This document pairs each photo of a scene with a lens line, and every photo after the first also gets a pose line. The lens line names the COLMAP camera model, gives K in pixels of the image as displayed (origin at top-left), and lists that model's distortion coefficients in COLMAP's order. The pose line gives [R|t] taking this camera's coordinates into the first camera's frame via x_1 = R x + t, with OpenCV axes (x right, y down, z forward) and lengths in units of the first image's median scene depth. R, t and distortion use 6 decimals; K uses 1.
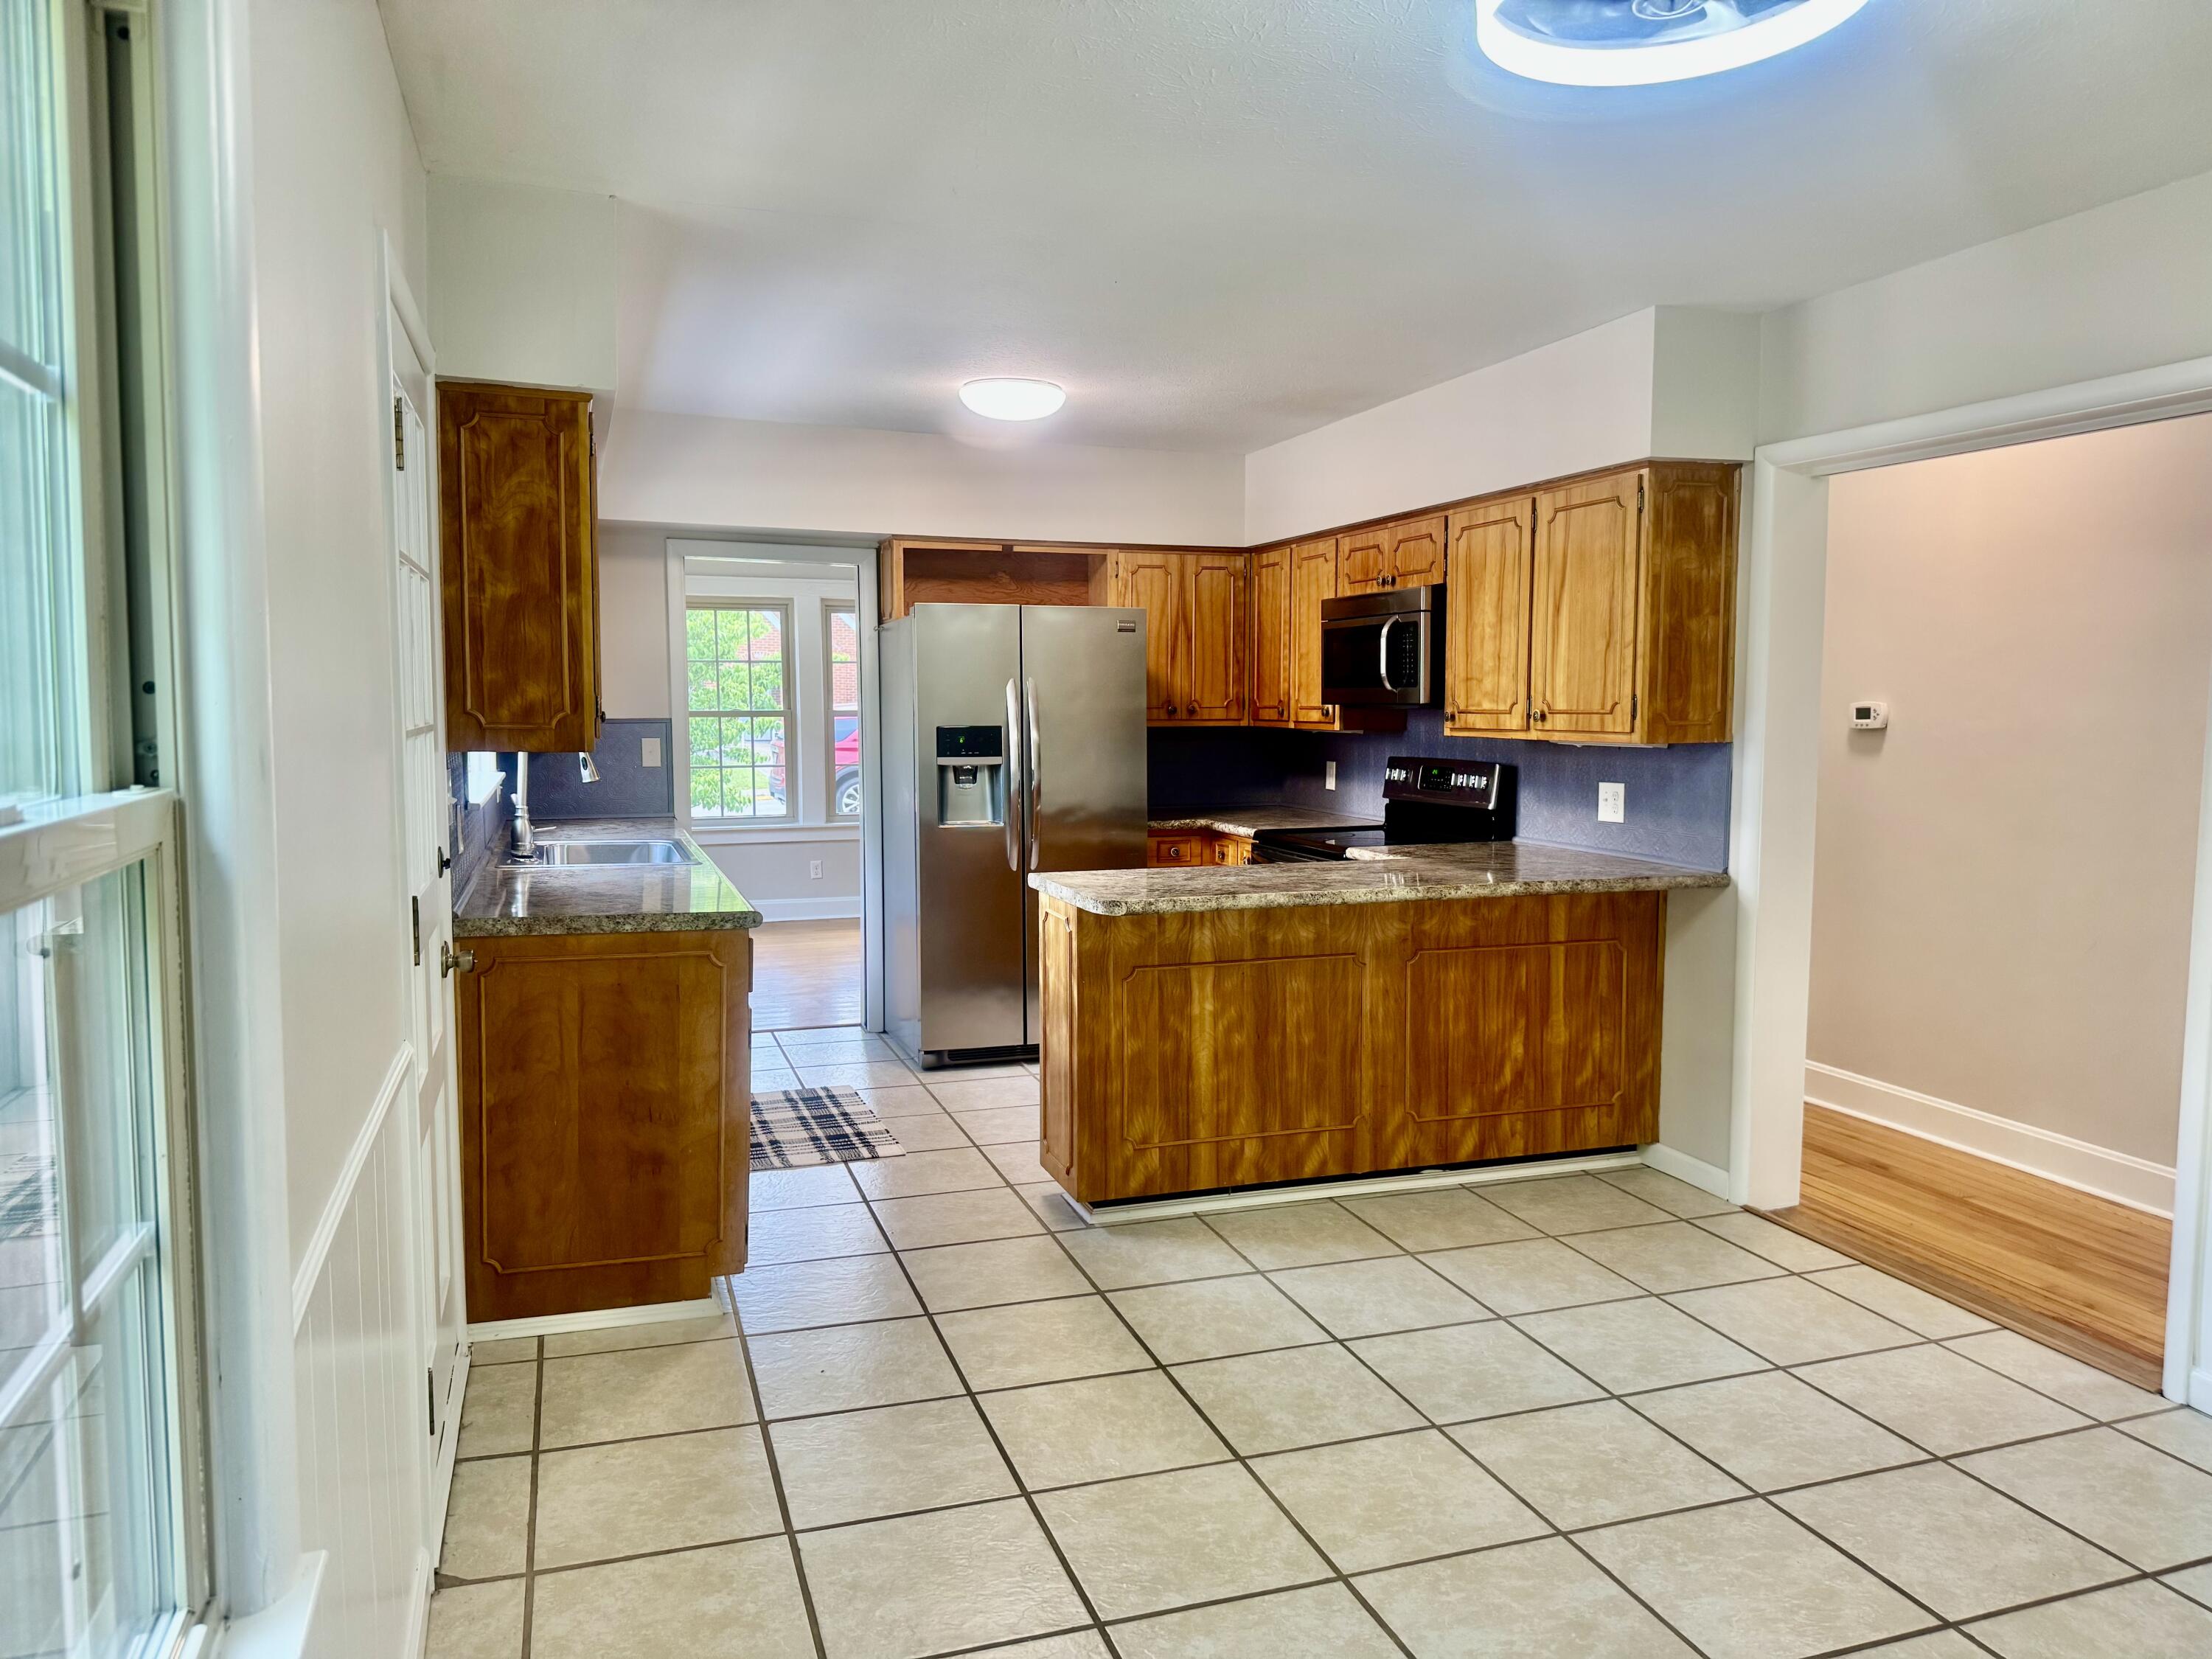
lens RADIAL K [[1545.9, 0, 1095.3], [0, 1545.9, 815.3], [0, 0, 1]] dist [0.099365, -0.060239]
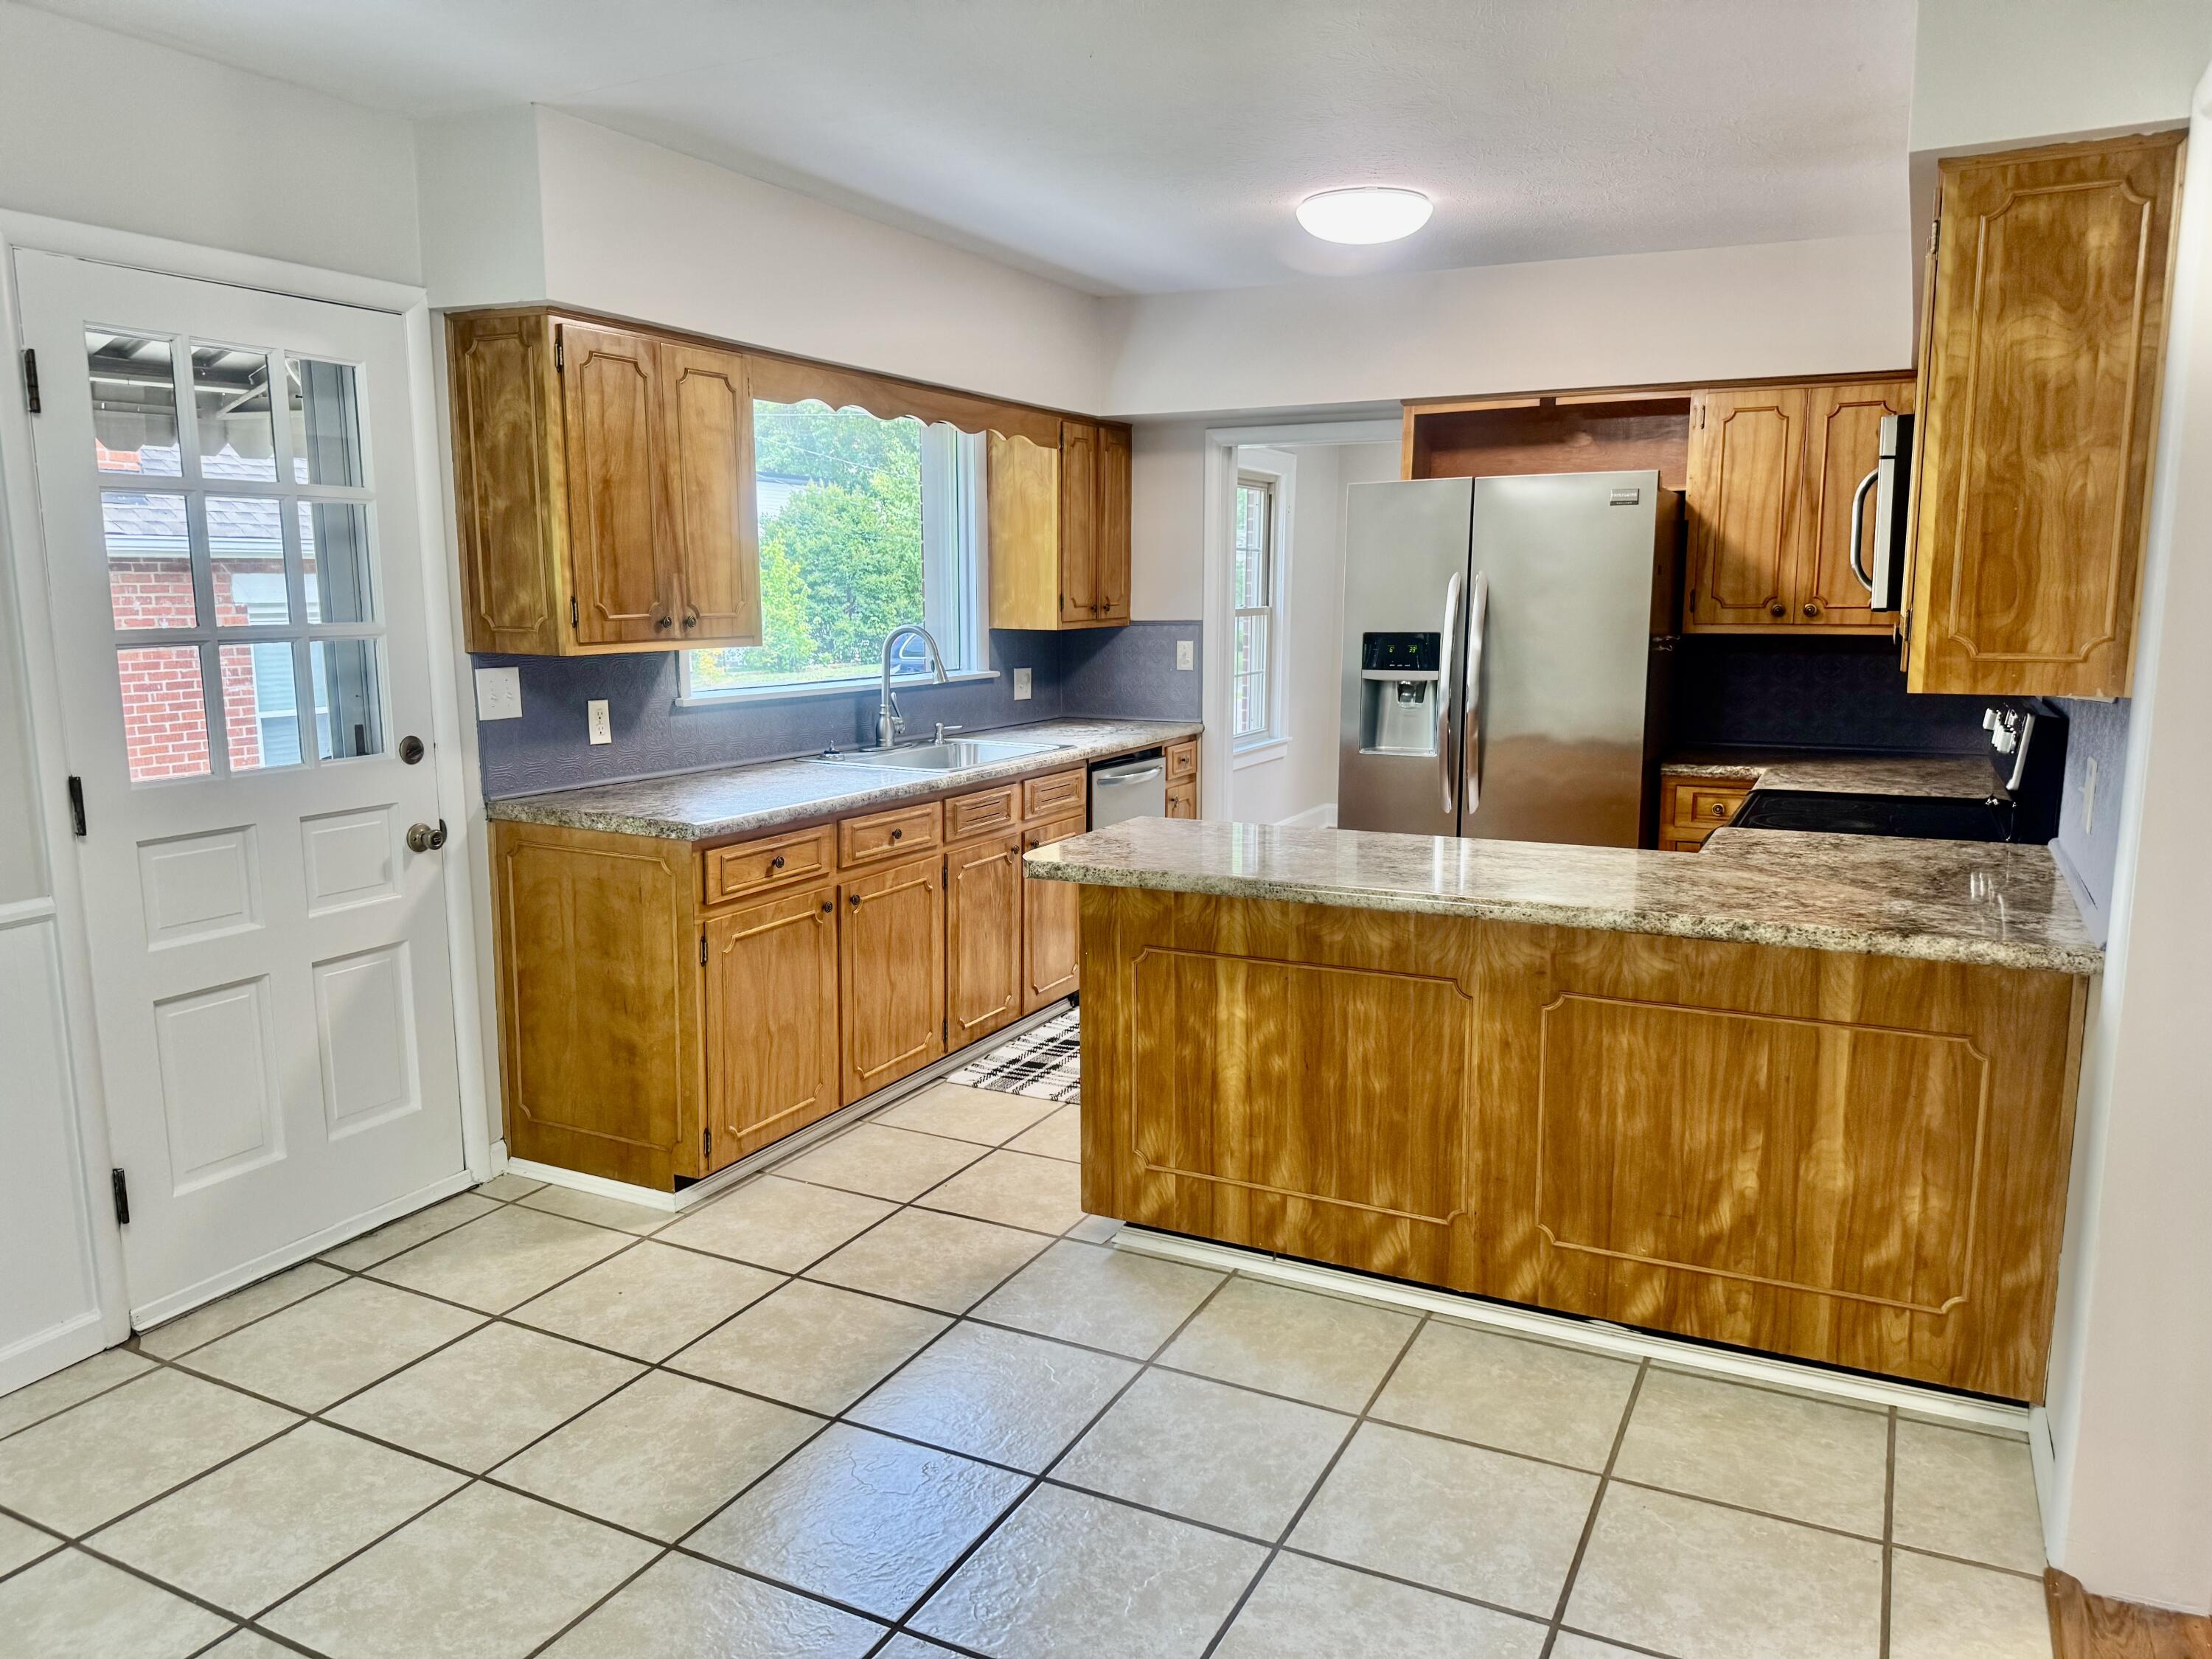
lens RADIAL K [[1549.3, 0, 1102.8], [0, 1549.3, 823.4], [0, 0, 1]] dist [0.062291, -0.062282]
pose [[0.701953, 0.106753, -0.704177, 0.541267], [-0.050992, 0.993699, 0.099813, -0.041027], [0.710395, -0.034157, 0.702974, 0.410439]]
